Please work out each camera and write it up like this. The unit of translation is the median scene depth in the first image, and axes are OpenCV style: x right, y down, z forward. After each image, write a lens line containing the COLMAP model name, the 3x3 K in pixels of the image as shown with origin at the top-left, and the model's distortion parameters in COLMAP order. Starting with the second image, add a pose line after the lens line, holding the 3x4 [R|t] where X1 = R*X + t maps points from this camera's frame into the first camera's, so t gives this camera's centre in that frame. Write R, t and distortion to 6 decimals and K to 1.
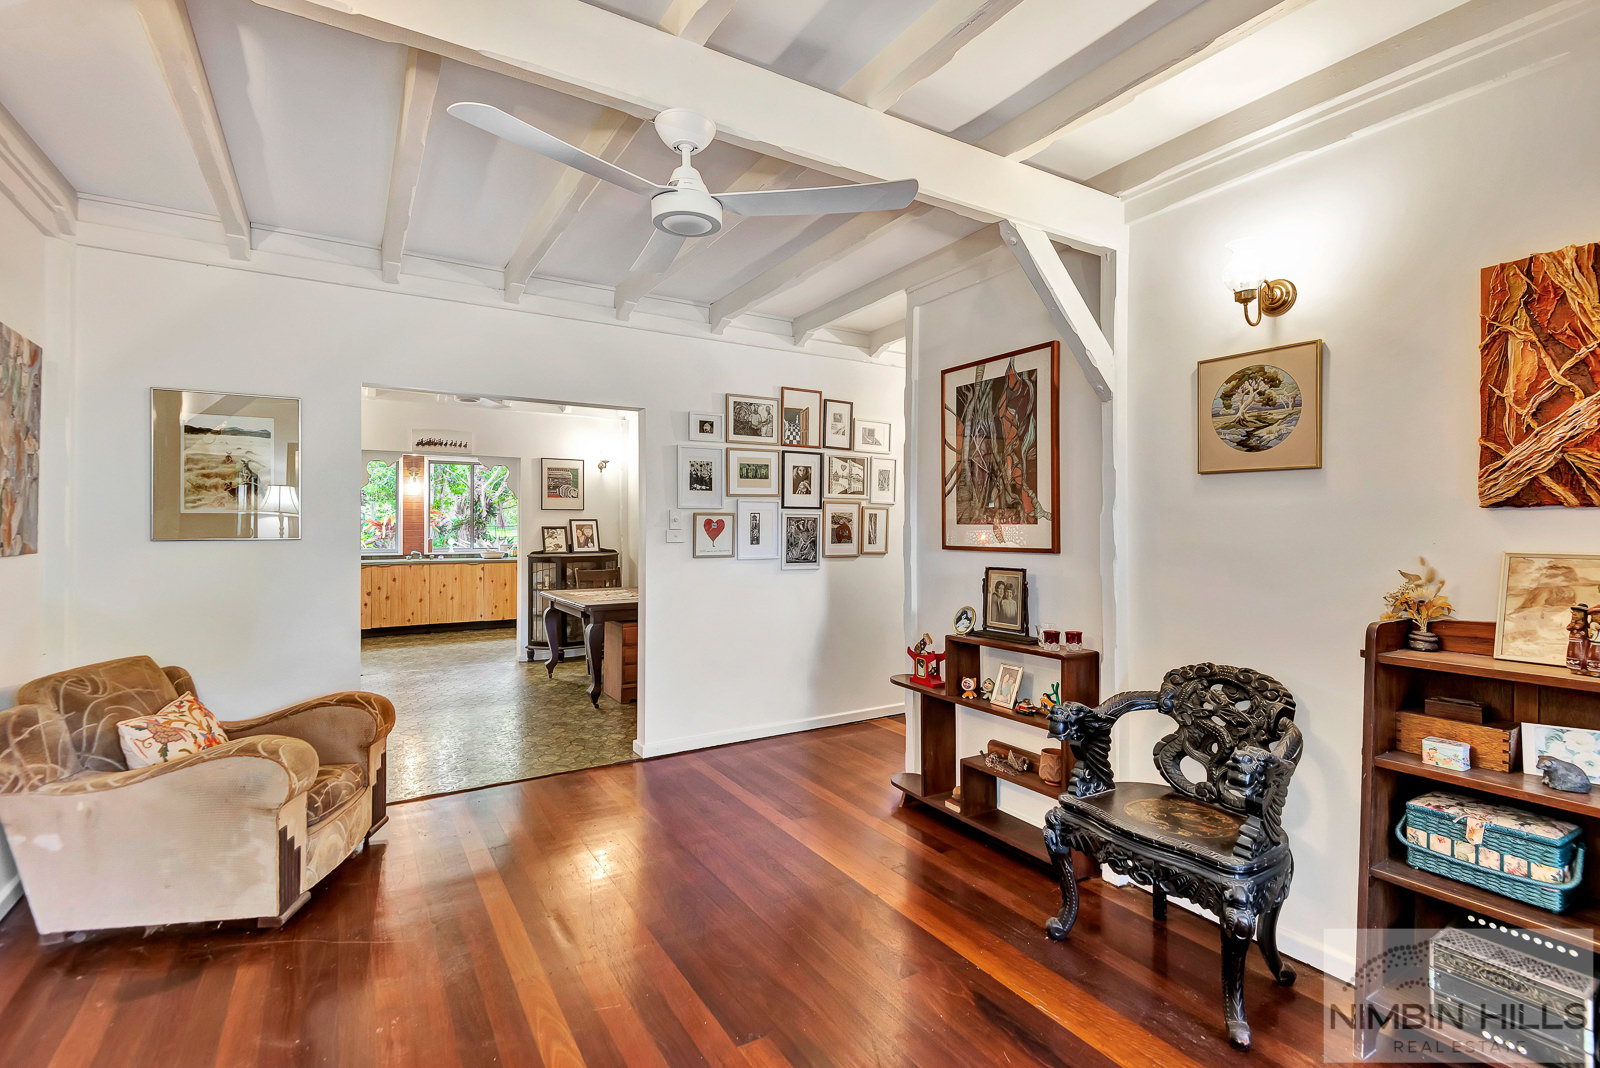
lens RADIAL K [[744.0, 0, 833.8], [0, 744.0, 527.2], [0, 0, 1]] dist [0.010074, -0.001994]
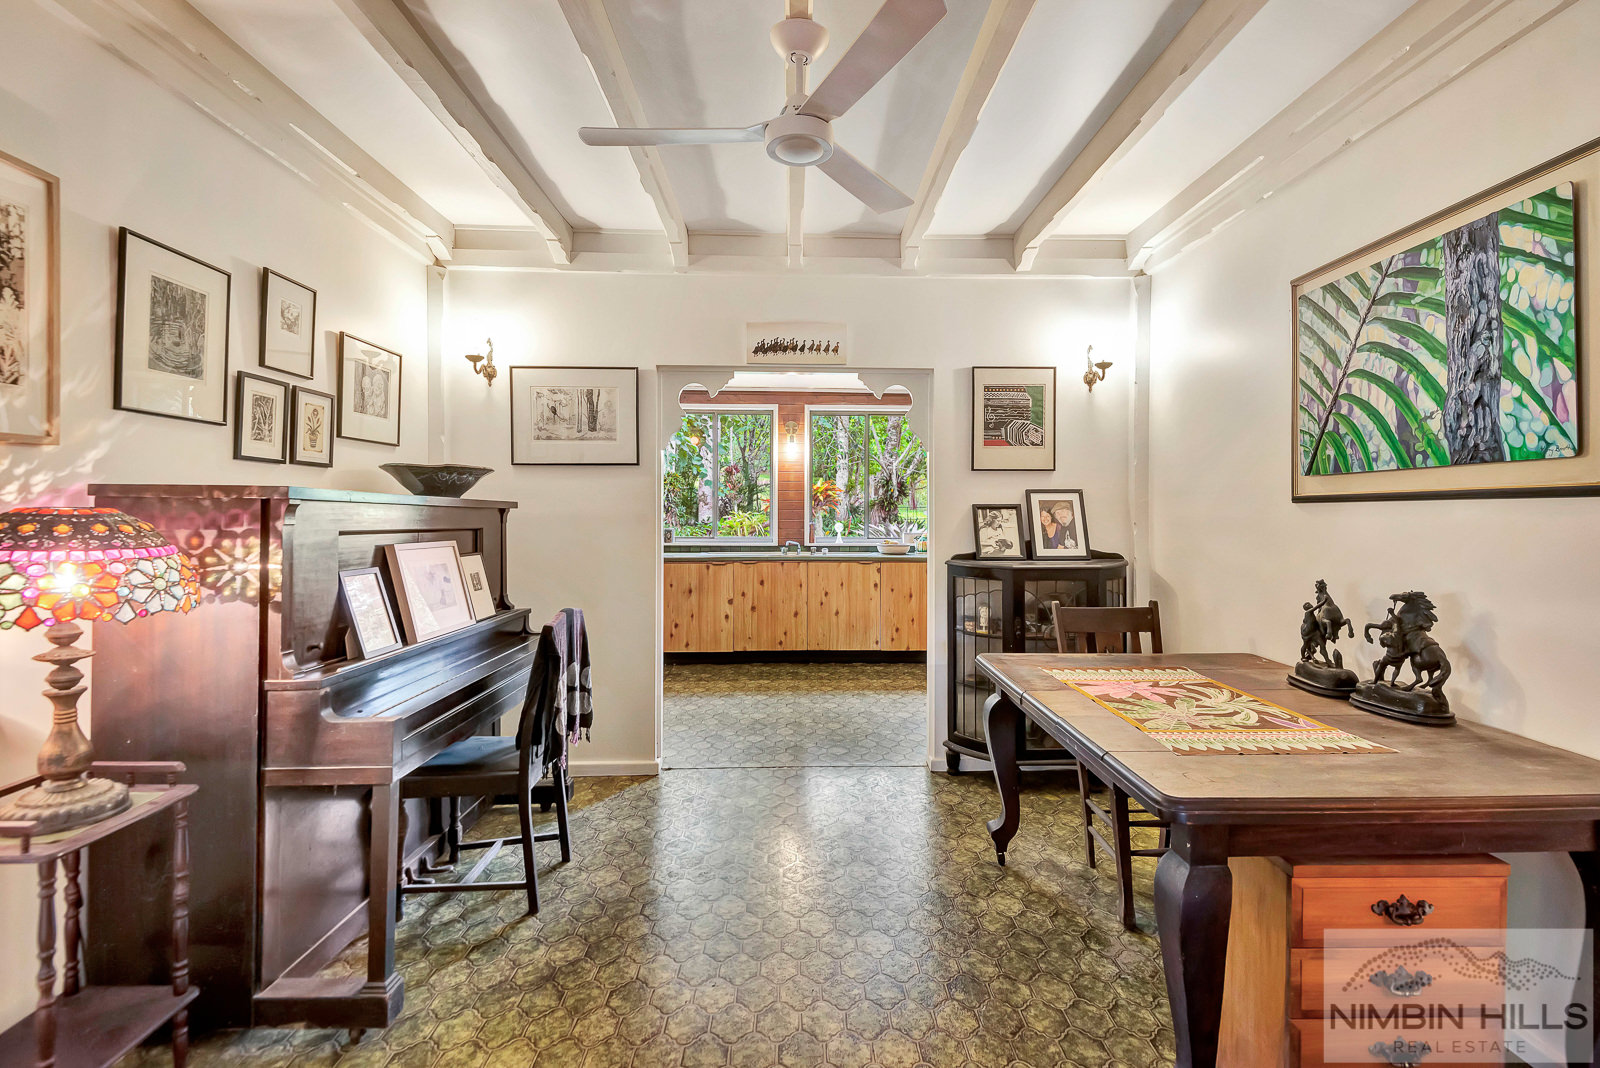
lens RADIAL K [[744.0, 0, 819.4], [0, 744.0, 502.7], [0, 0, 1]] dist [0.010074, -0.001994]
pose [[0.853349, -0.001490, -0.521337, -0.213005], [-0.003002, 0.999965, -0.007773, 0.002140], [0.521331, 0.008198, 0.853315, 0.504900]]
